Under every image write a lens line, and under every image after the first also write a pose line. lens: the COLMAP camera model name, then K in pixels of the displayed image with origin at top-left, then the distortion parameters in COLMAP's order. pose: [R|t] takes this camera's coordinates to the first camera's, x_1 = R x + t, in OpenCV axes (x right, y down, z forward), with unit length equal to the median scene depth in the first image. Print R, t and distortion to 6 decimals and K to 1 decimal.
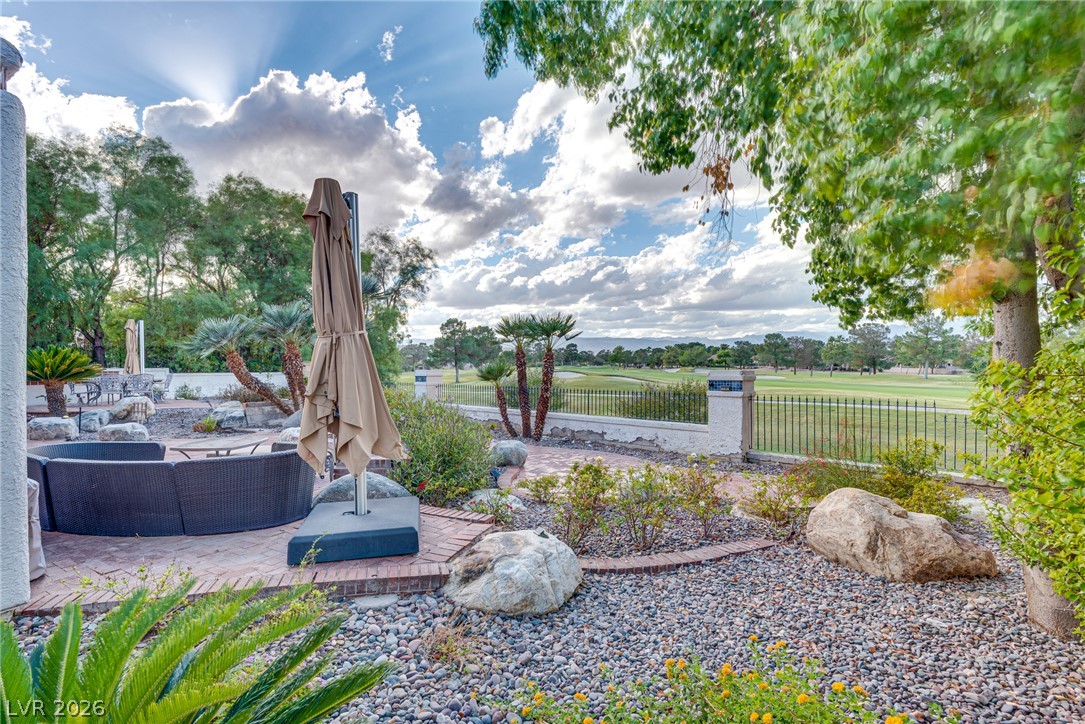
lens RADIAL K [[500.4, 0, 521.1], [0, 500.4, 368.2], [0, 0, 1]] dist [0.005882, 0.000047]
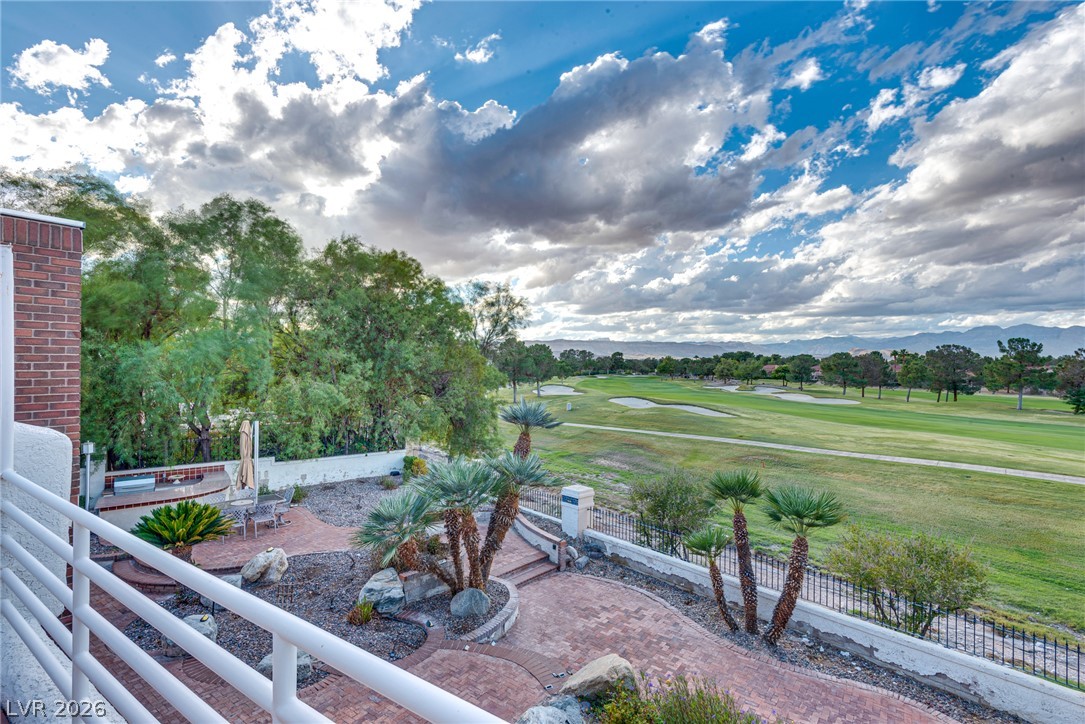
lens RADIAL K [[496.9, 0, 531.2], [0, 496.9, 357.5], [0, 0, 1]] dist [0.004397, -0.001402]
pose [[0.998216, 0.013940, -0.058057, -0.039916], [-0.015391, 0.999578, -0.024628, -0.036130], [0.057689, 0.025478, 0.998009, 0.025431]]
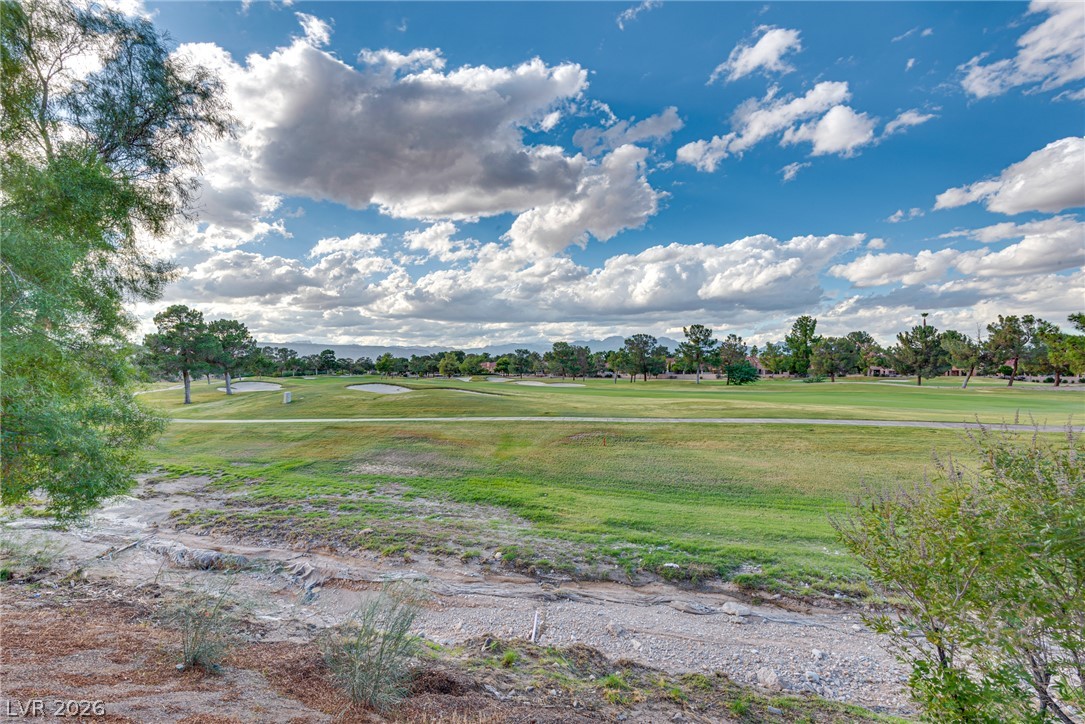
lens RADIAL K [[496.9, 0, 539.4], [0, 496.9, 370.7], [0, 0, 1]] dist [0.004397, -0.001402]
pose [[0.863530, -0.005257, 0.504270, -0.058198], [0.011066, 0.999902, -0.008527, -0.003406], [-0.504176, 0.012944, 0.863504, 0.201041]]
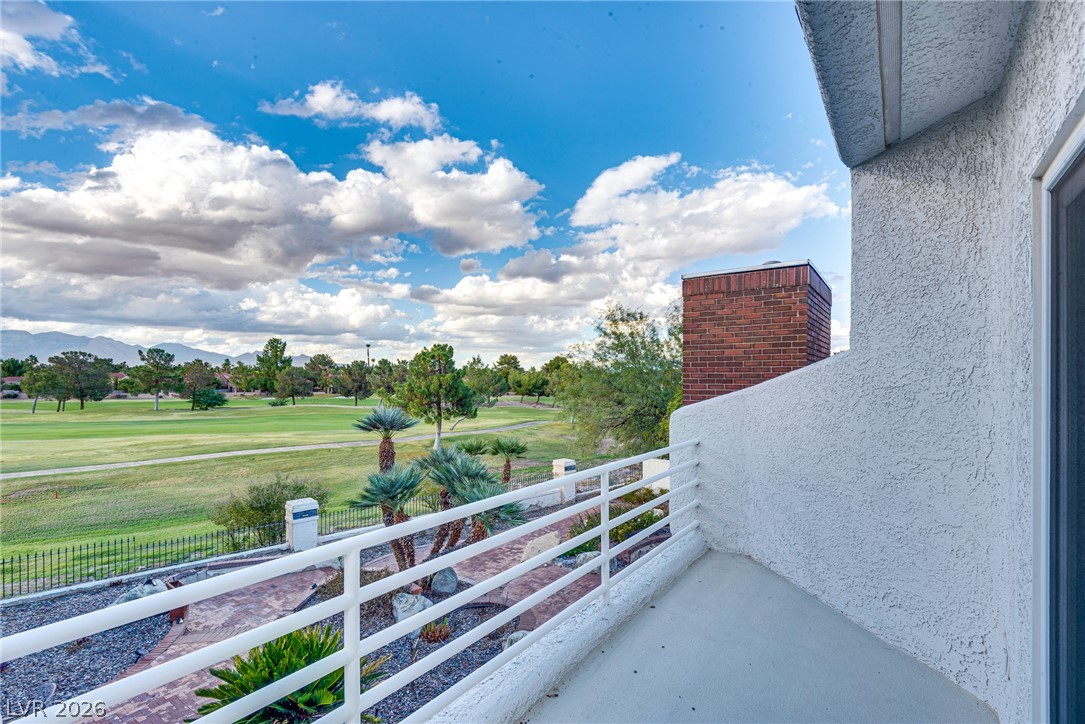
lens RADIAL K [[496.9, 0, 537.7], [0, 496.9, 378.8], [0, 0, 1]] dist [0.004397, -0.001402]
pose [[0.079444, -0.001911, 0.996838, -0.175776], [0.012168, 0.999926, 0.000947, -0.035425], [-0.996765, 0.012054, 0.079461, 0.096883]]
